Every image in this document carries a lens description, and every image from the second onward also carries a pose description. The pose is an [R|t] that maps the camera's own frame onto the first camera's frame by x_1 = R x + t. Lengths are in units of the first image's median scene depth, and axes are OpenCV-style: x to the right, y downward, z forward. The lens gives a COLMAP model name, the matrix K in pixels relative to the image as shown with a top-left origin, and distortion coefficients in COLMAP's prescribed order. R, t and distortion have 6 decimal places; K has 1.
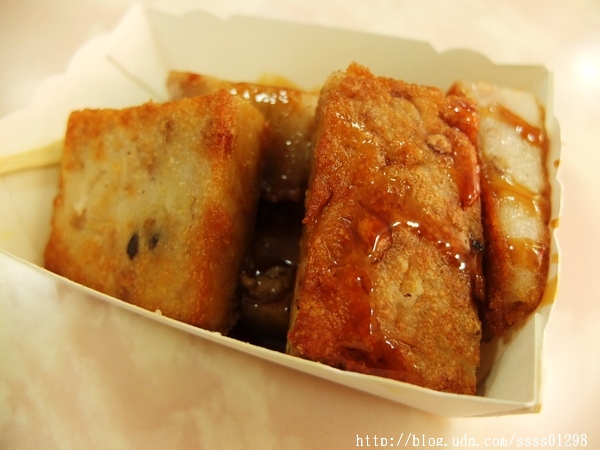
lens RADIAL K [[508.6, 0, 300.0], [0, 508.6, 225.0], [0, 0, 1]] dist [-0.116962, -0.003687]
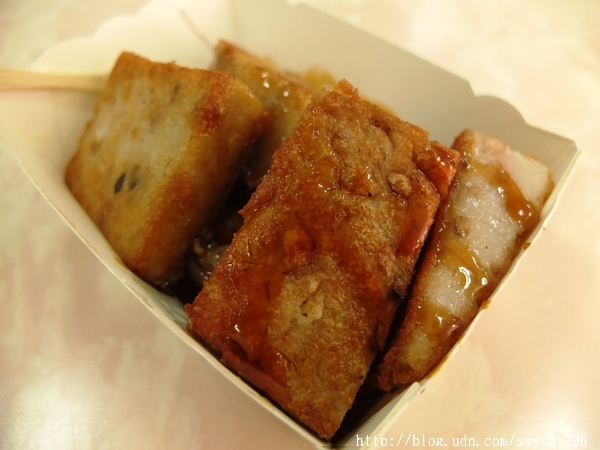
lens RADIAL K [[508.6, 0, 300.0], [0, 508.6, 225.0], [0, 0, 1]] dist [-0.116962, -0.003687]
pose [[0.917359, 0.340638, -0.205954, 0.317704], [-0.331873, 0.940192, 0.076806, -0.095110], [0.219800, -0.002108, 0.975543, 0.001941]]
